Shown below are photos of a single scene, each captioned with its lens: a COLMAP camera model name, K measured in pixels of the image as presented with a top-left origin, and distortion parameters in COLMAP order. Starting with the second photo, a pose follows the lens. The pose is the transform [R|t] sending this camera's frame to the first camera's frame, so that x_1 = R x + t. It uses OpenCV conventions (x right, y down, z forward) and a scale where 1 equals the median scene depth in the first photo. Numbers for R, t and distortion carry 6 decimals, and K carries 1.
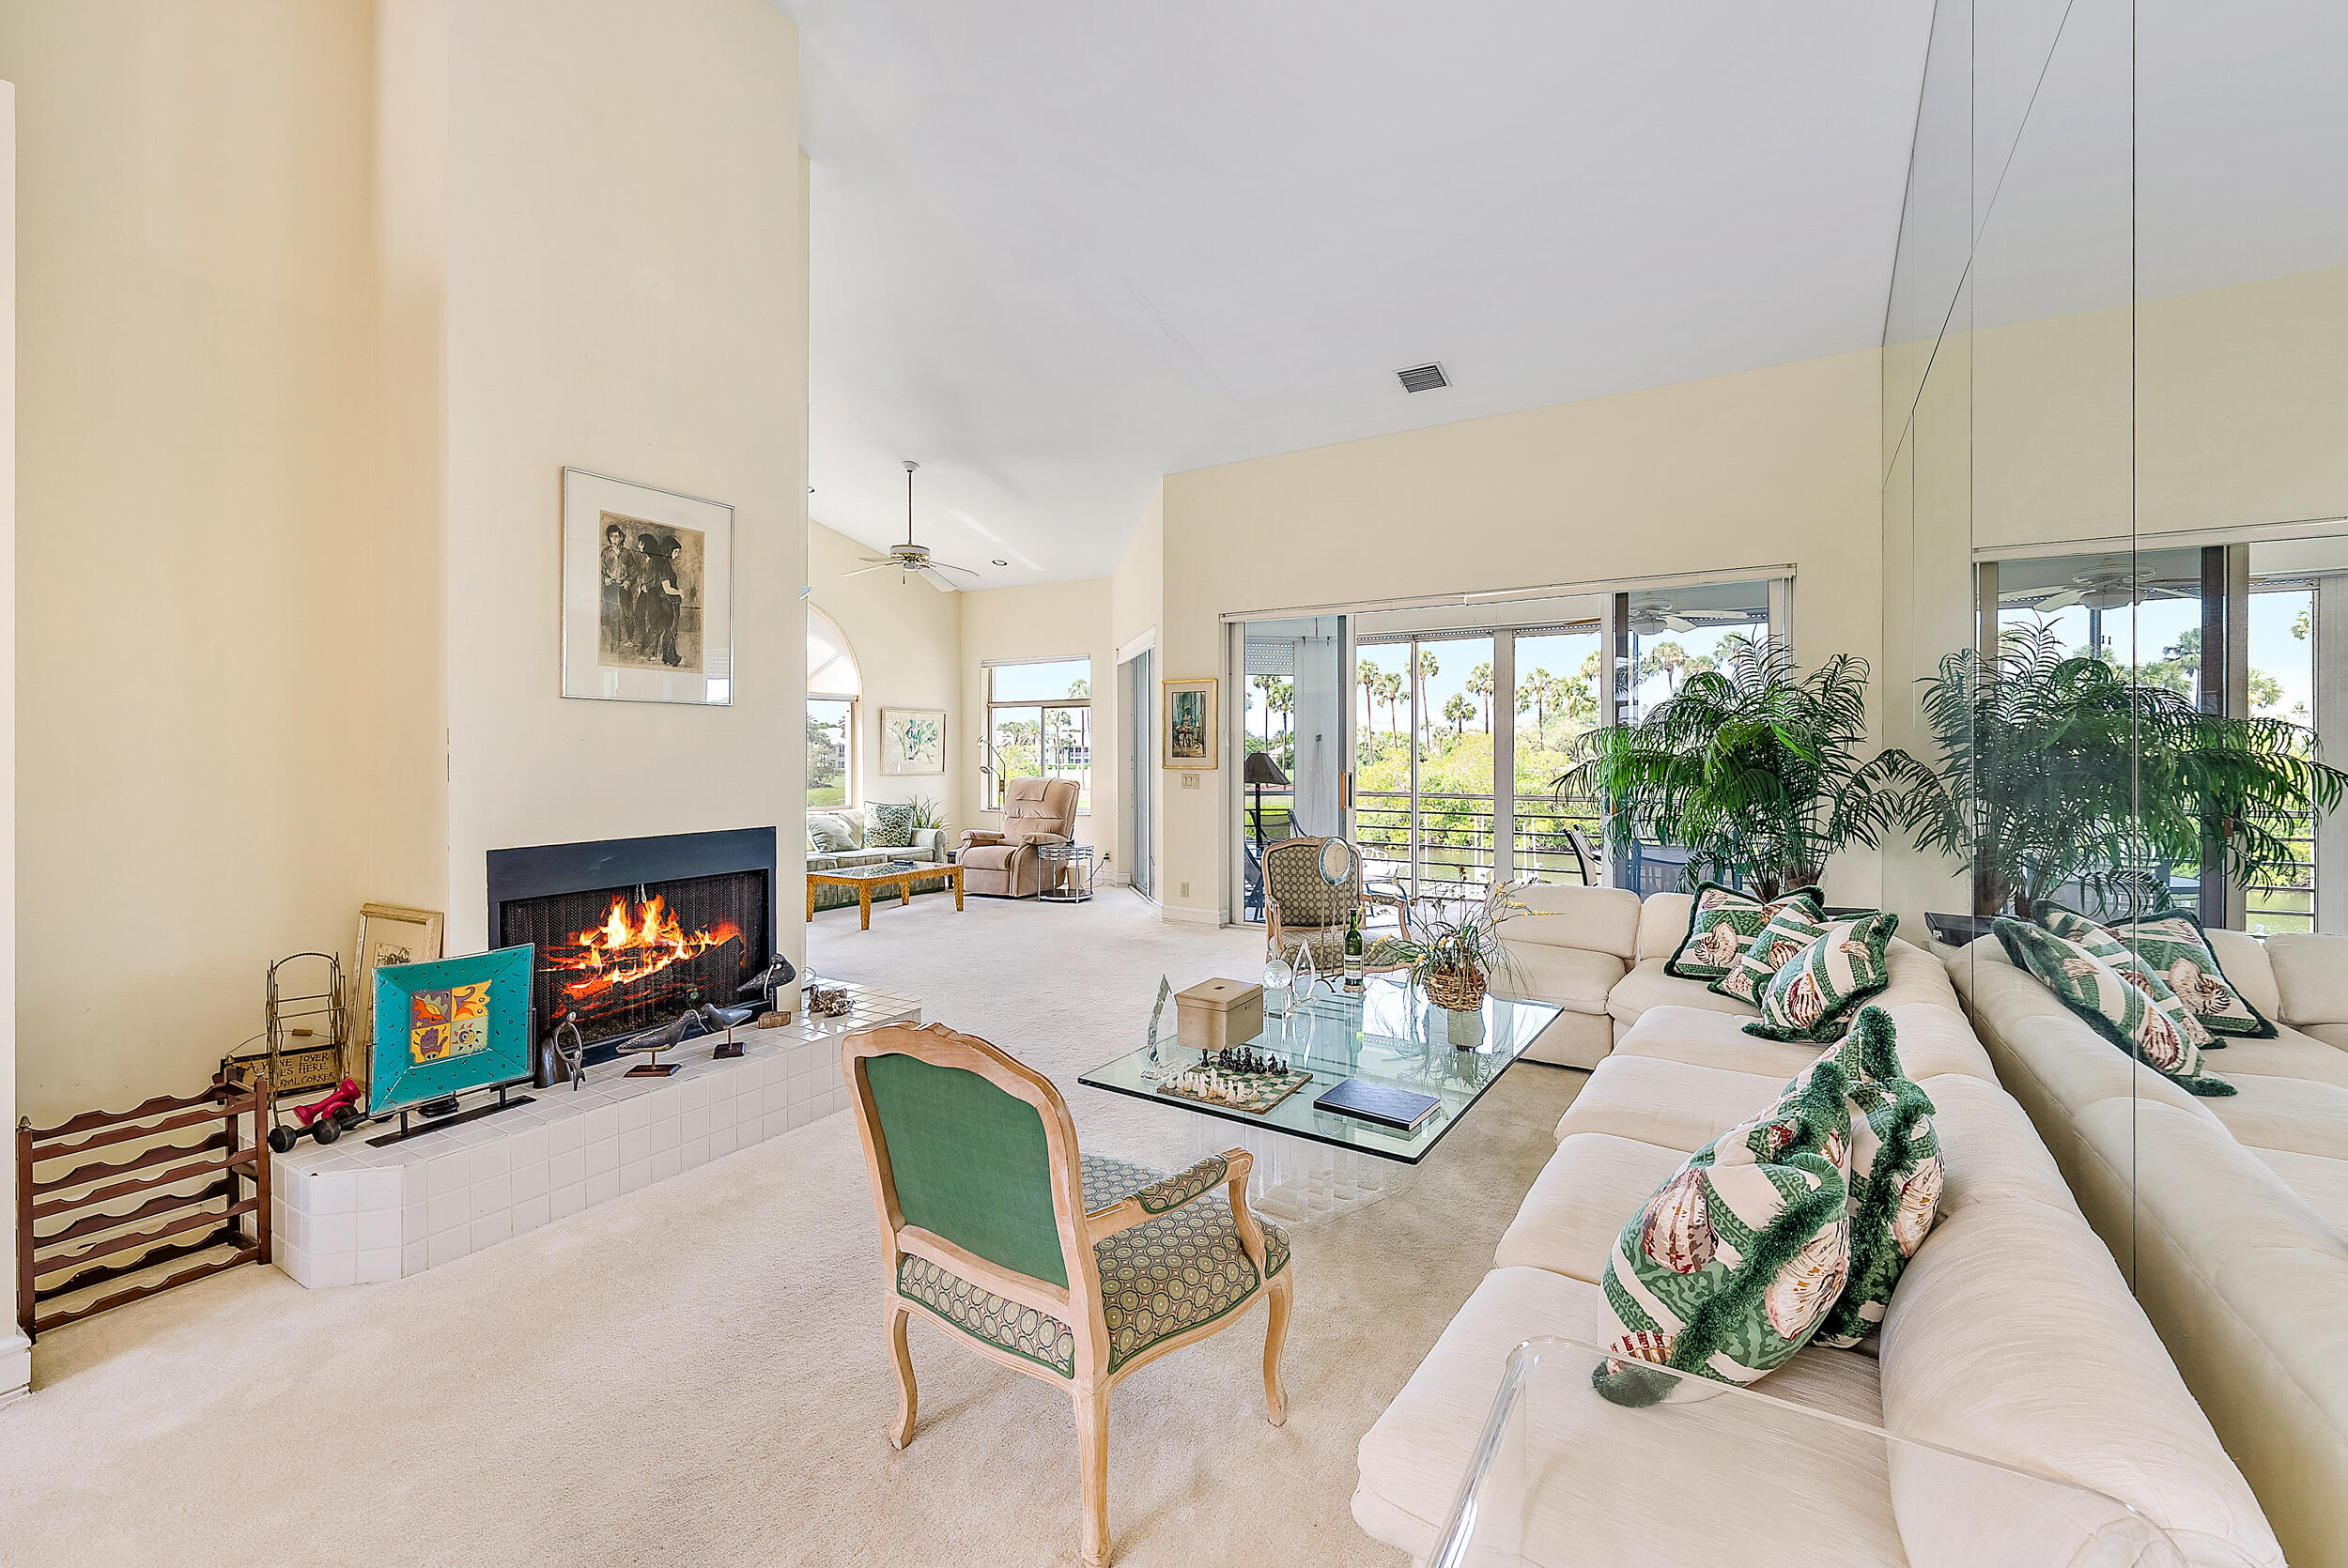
lens RADIAL K [[974.0, 0, 1186.0], [0, 974.0, 775.7], [0, 0, 1]] dist [-0.000638, 0.000053]
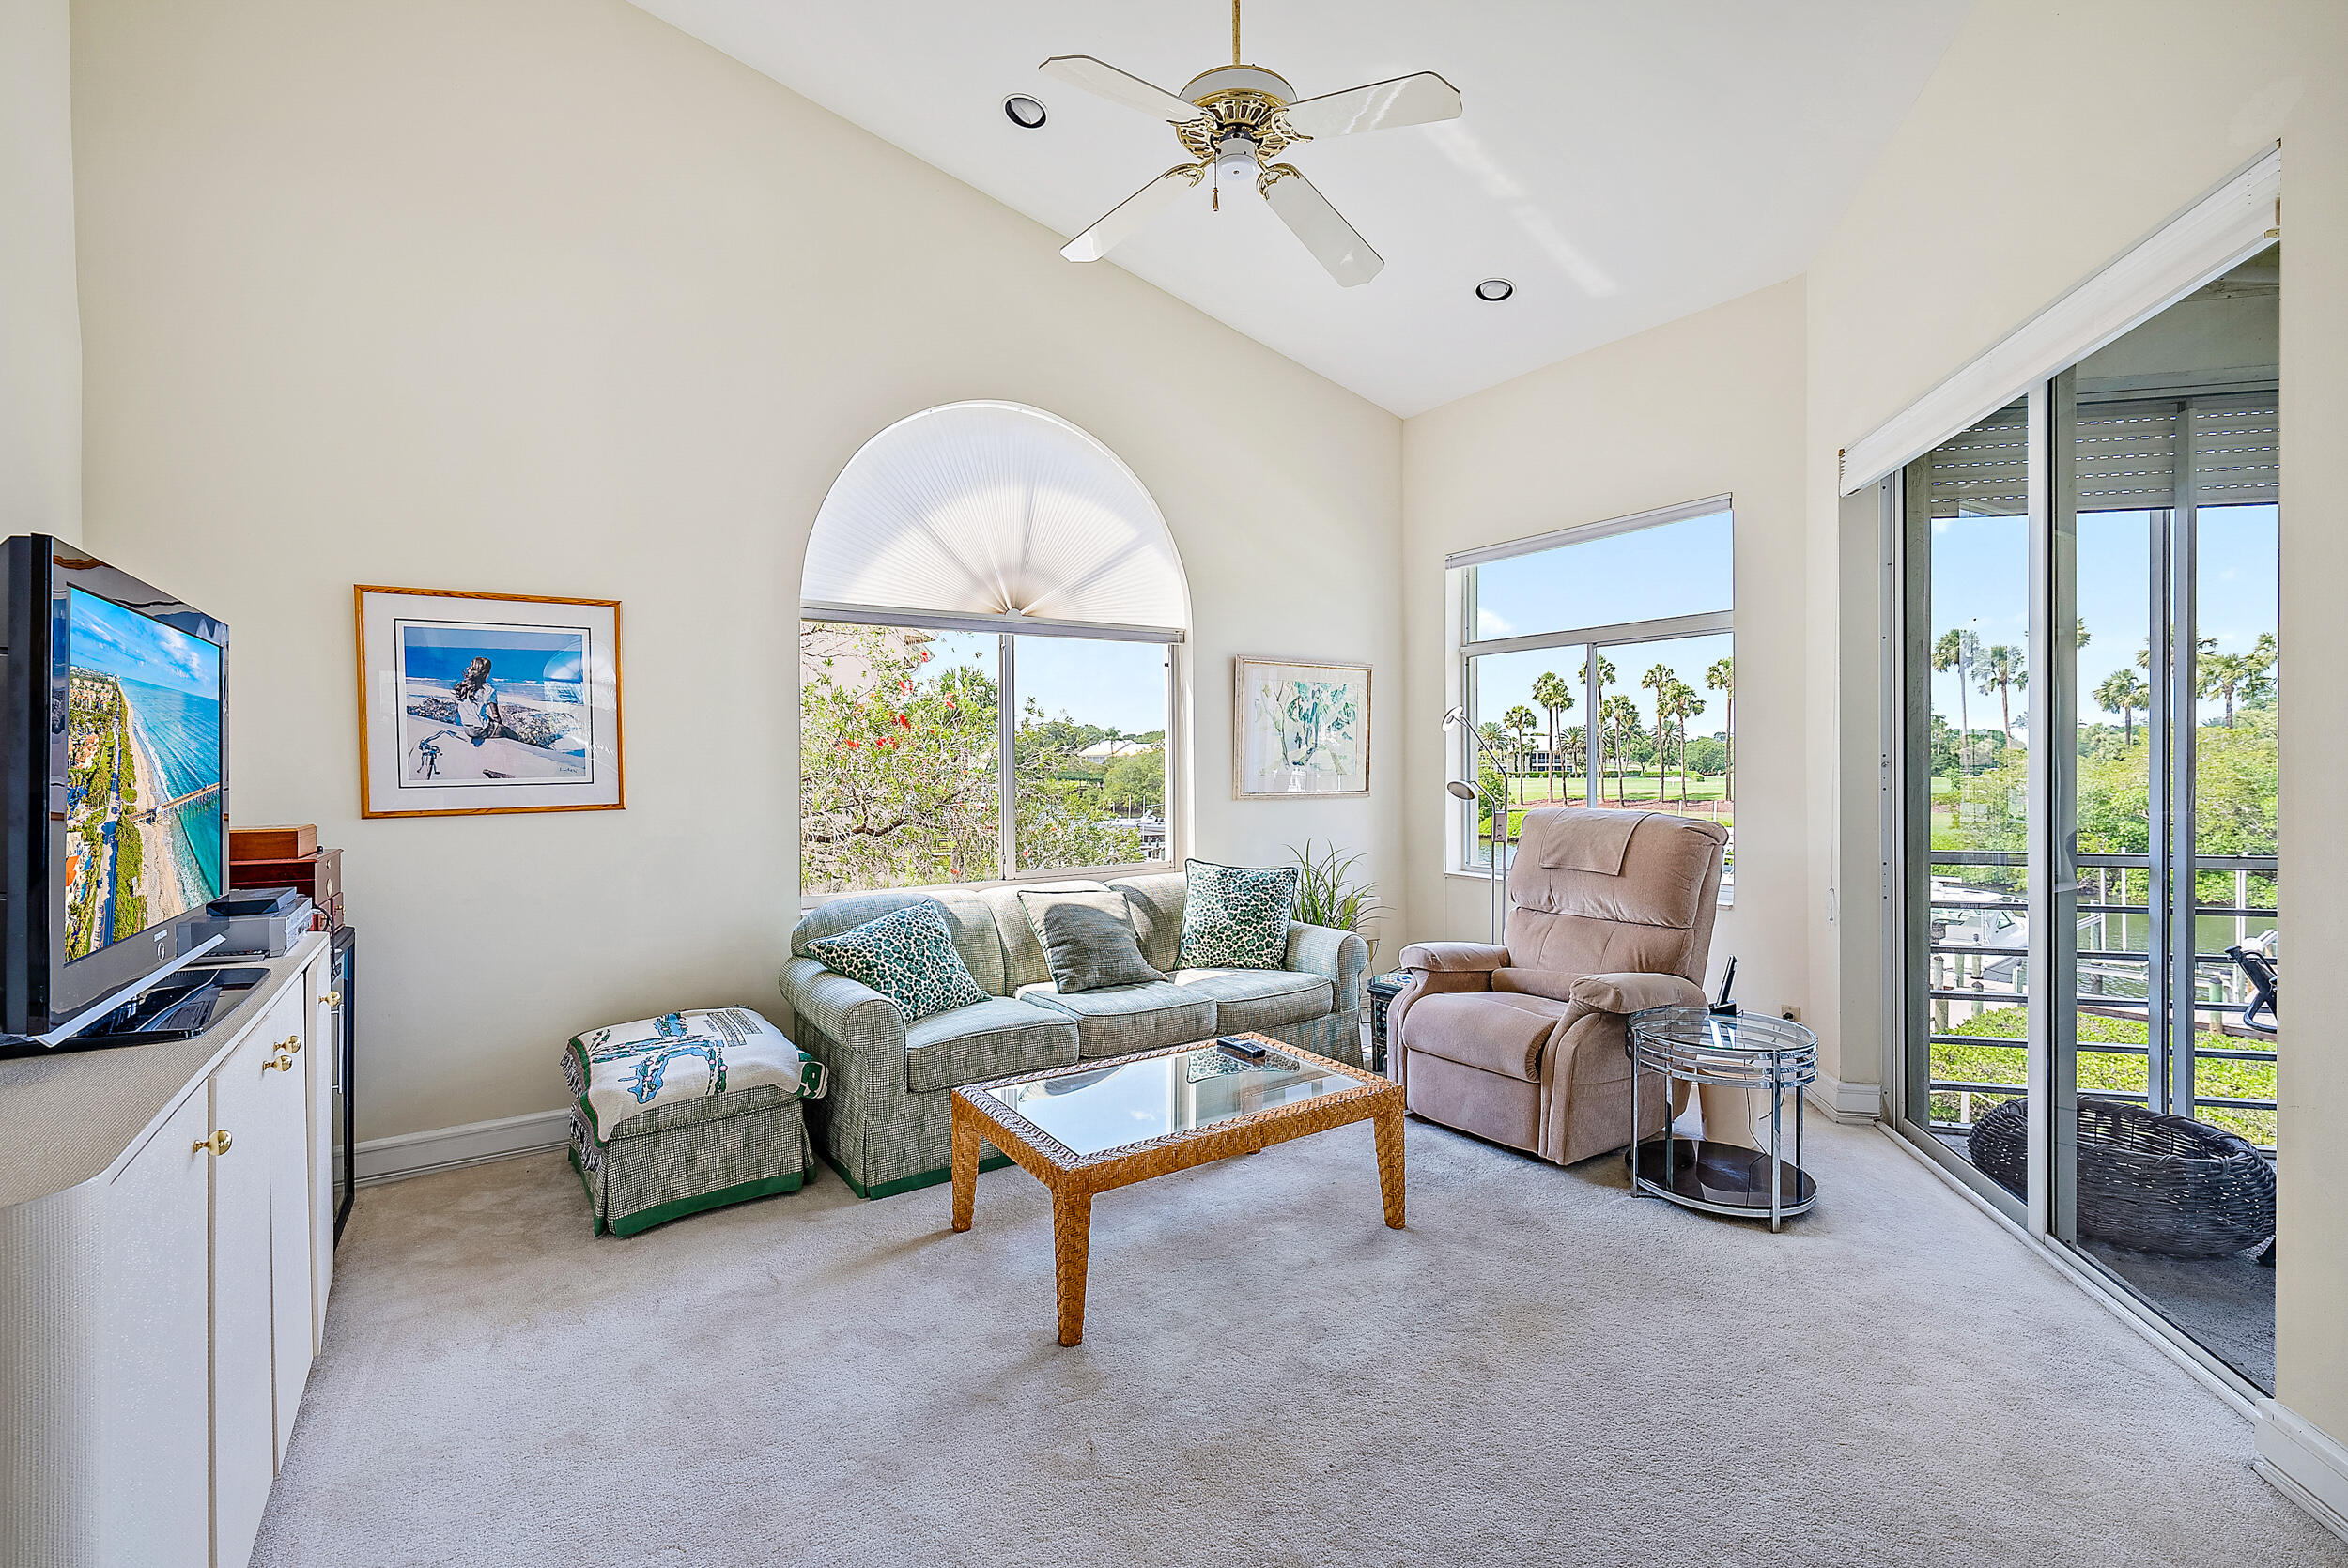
lens RADIAL K [[1028.3, 0, 1183.7], [0, 1028.3, 774.1], [0, 0, 1]] dist [0.002409, -0.000628]
pose [[0.904412, 0.000157, -0.426661, -0.128690], [-0.004730, 0.999942, -0.009658, -0.007986], [0.426635, 0.010752, 0.904360, 0.564989]]
